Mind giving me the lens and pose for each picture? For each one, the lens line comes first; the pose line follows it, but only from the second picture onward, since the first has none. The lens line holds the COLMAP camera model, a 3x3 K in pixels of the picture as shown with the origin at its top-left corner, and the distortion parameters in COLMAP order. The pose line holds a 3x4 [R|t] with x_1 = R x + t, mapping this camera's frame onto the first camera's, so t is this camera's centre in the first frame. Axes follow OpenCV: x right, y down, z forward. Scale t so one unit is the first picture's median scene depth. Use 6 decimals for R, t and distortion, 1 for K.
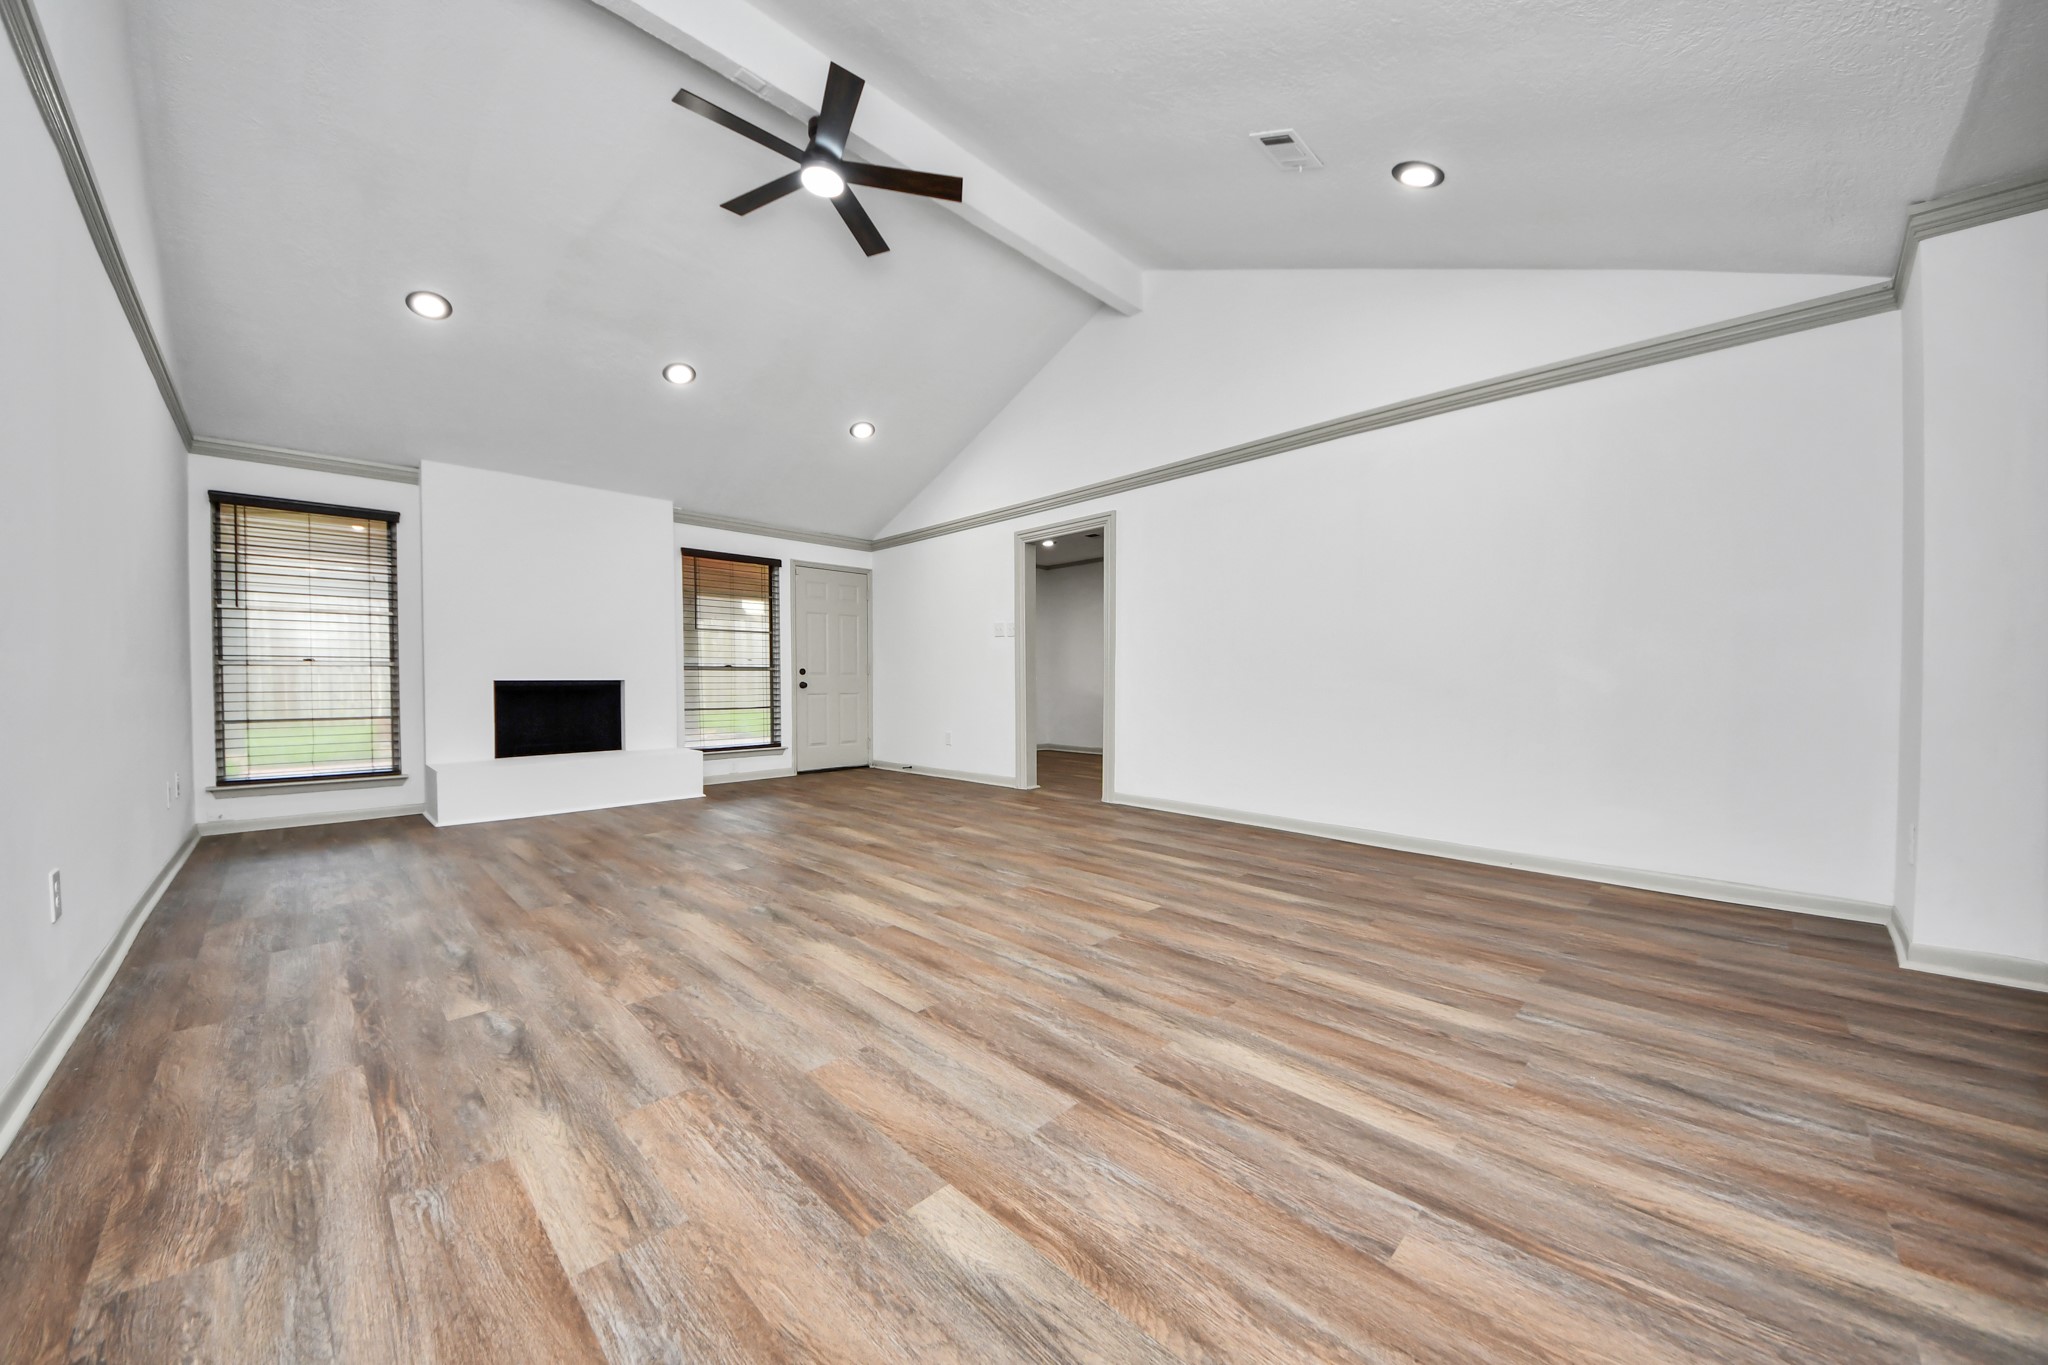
lens RADIAL K [[753.5, 0, 1026.8], [0, 753.5, 689.9], [0, 0, 1]] dist [-0.000081, -0.004746]
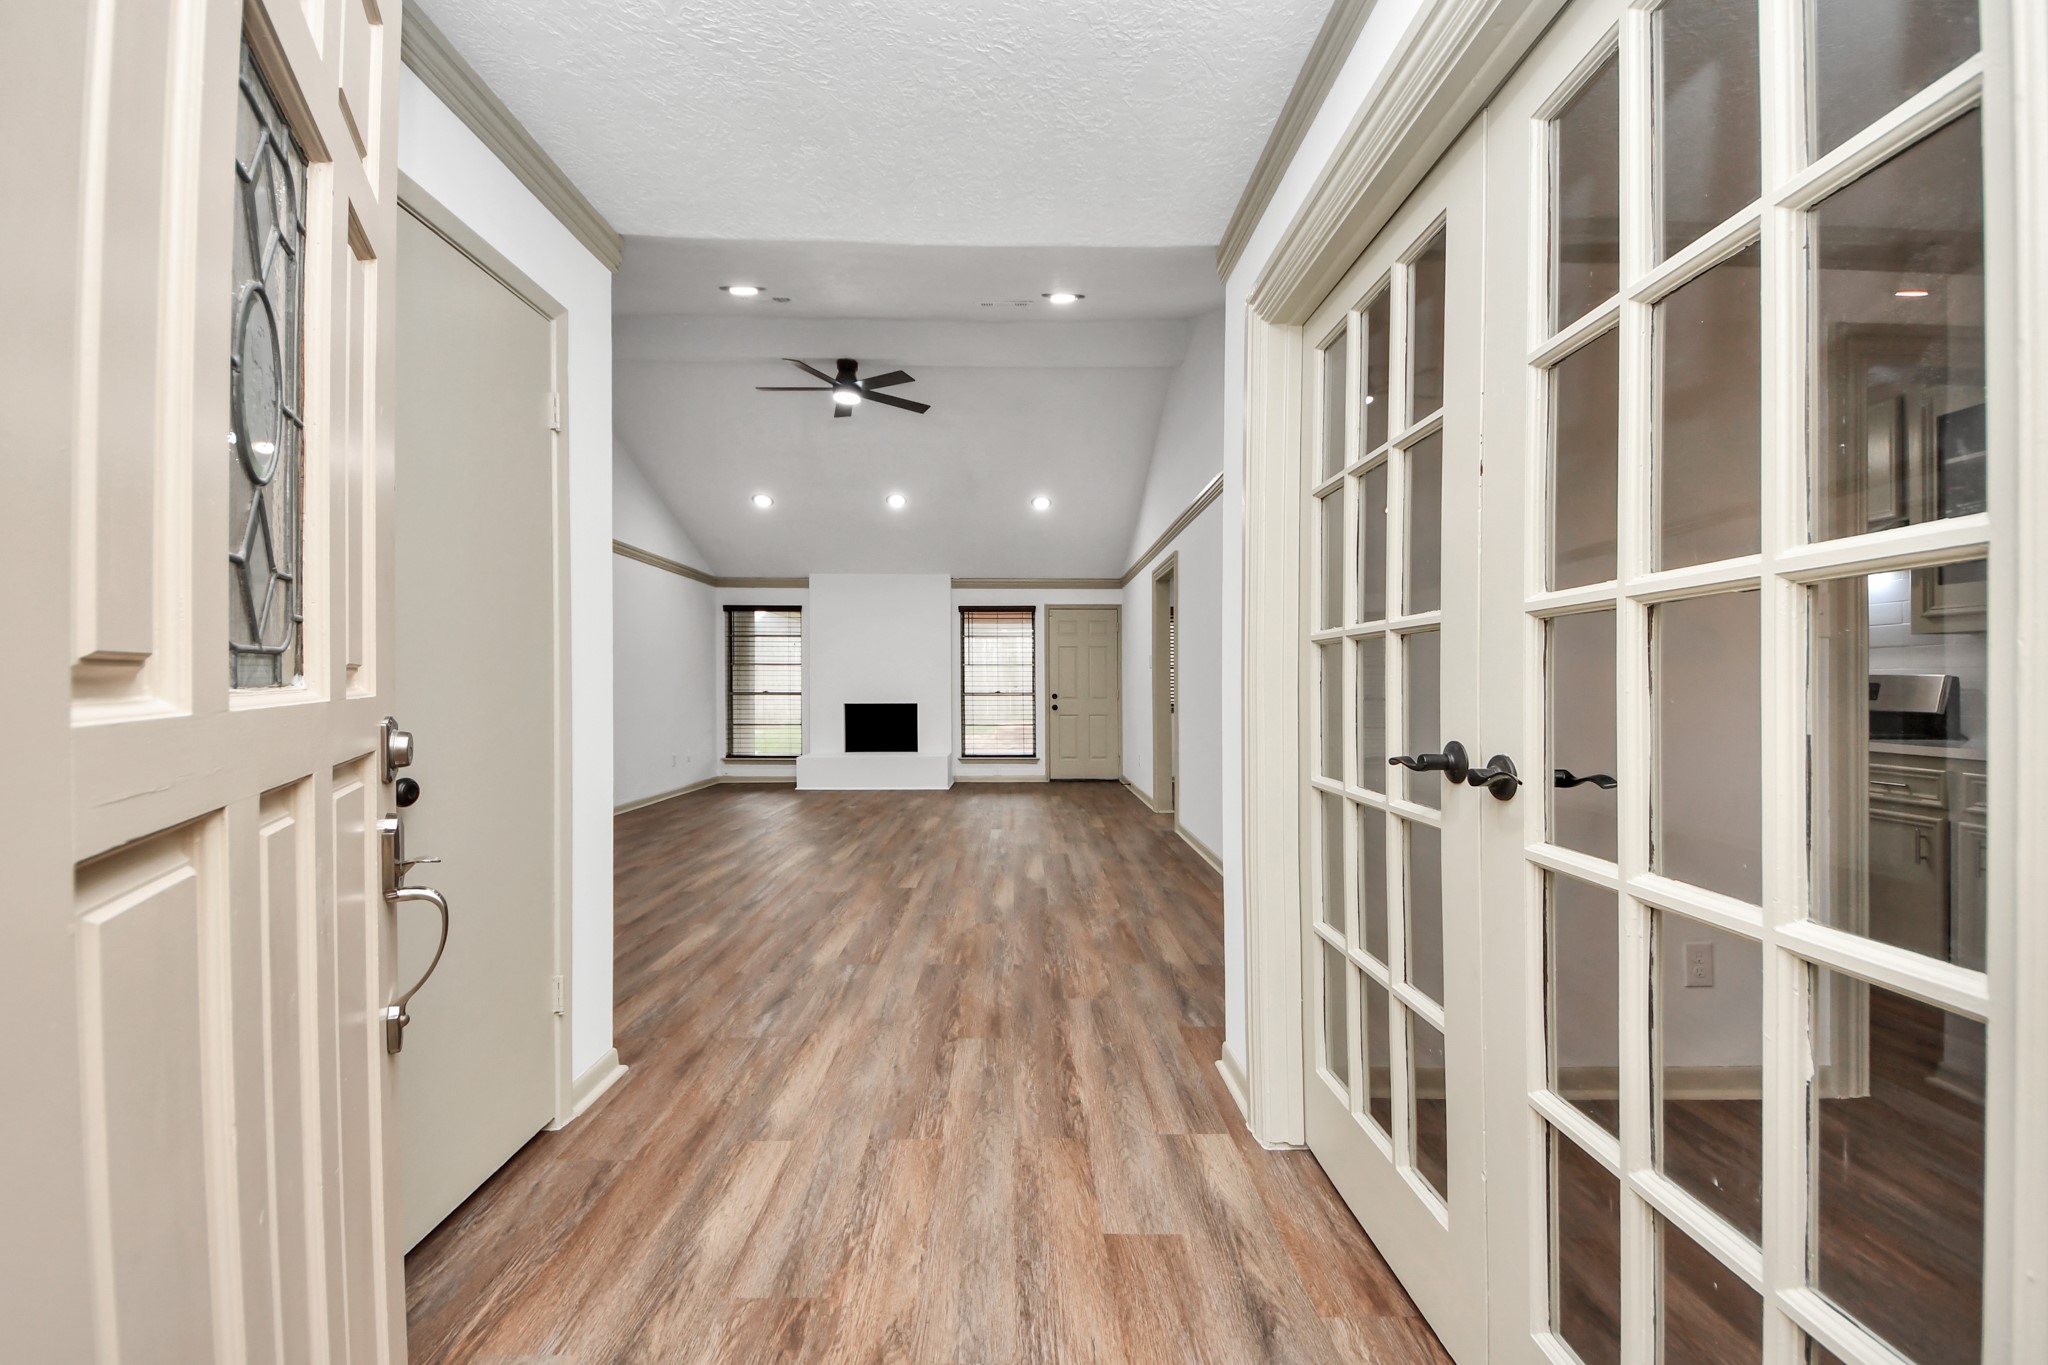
lens RADIAL K [[821.6, 0, 1013.5], [0, 821.6, 682.4], [0, 0, 1]] dist [0.001193, 0.000039]
pose [[0.699594, -0.000007, -0.714541, 0.978704], [-0.009863, 0.999905, -0.009666, -0.053877], [0.714473, 0.013810, 0.699527, 0.045953]]
